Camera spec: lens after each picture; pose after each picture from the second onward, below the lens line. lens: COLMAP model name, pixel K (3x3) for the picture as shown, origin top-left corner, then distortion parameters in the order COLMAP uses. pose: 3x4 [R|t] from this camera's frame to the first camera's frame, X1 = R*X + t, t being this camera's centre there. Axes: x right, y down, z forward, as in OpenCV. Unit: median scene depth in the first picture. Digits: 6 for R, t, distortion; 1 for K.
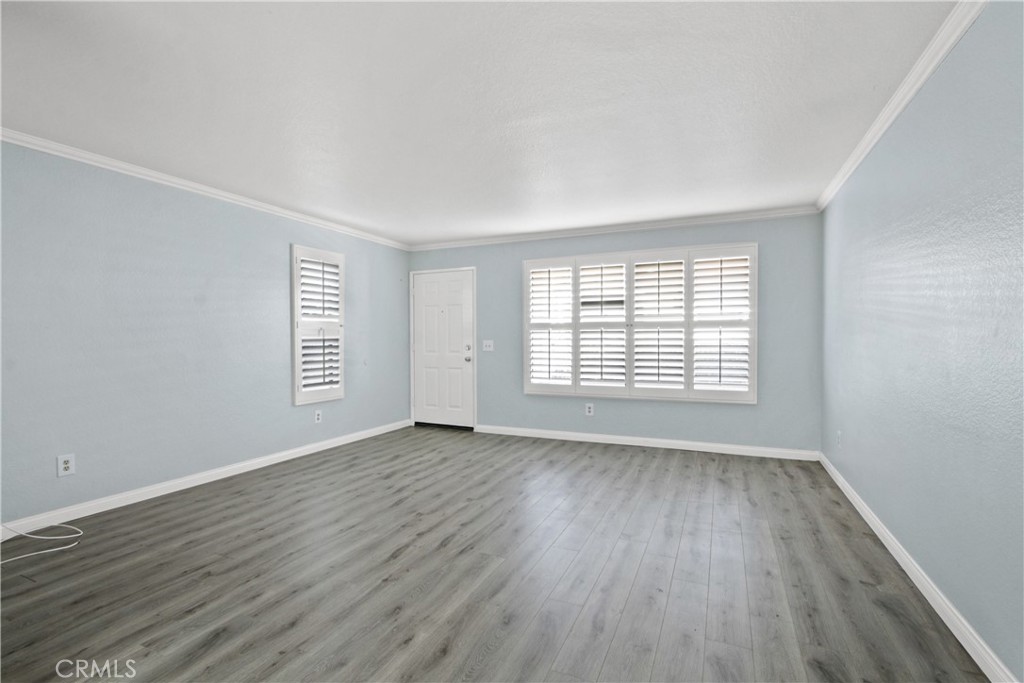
lens RADIAL K [[474.7, 0, 511.4], [0, 474.7, 342.4], [0, 0, 1]] dist [-0.005791, 0.000152]
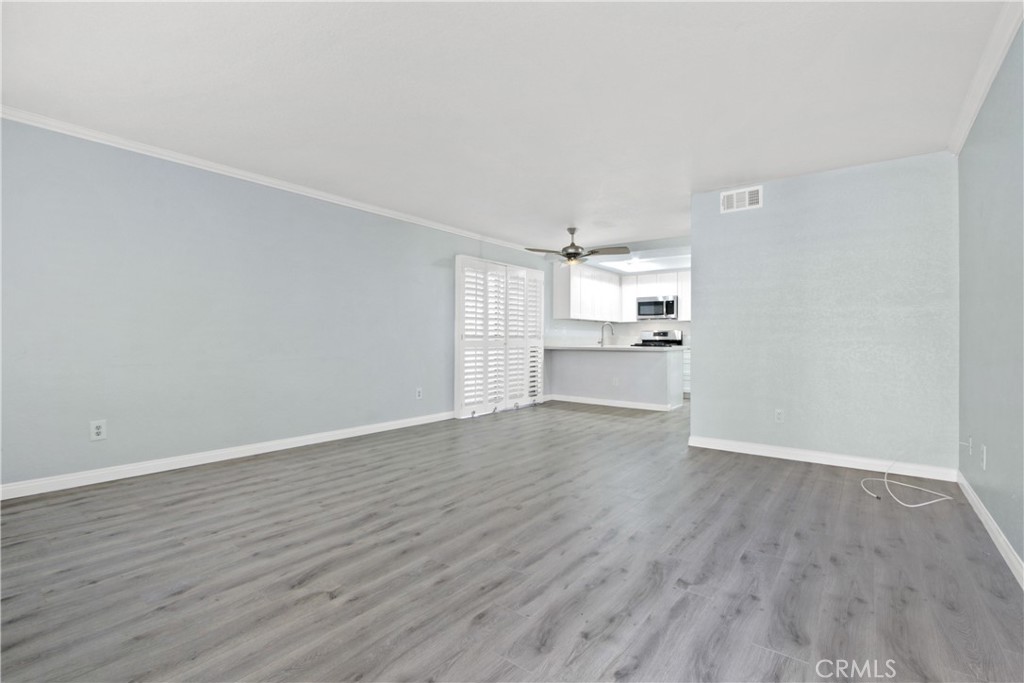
lens RADIAL K [[474.7, 0, 507.9], [0, 474.7, 334.4], [0, 0, 1]] dist [-0.005791, 0.000152]
pose [[-0.972553, 0.000512, 0.232680, -0.217324], [-0.000583, 0.999989, -0.004637, 0.030380], [-0.232680, -0.004645, -0.972542, 1.496109]]
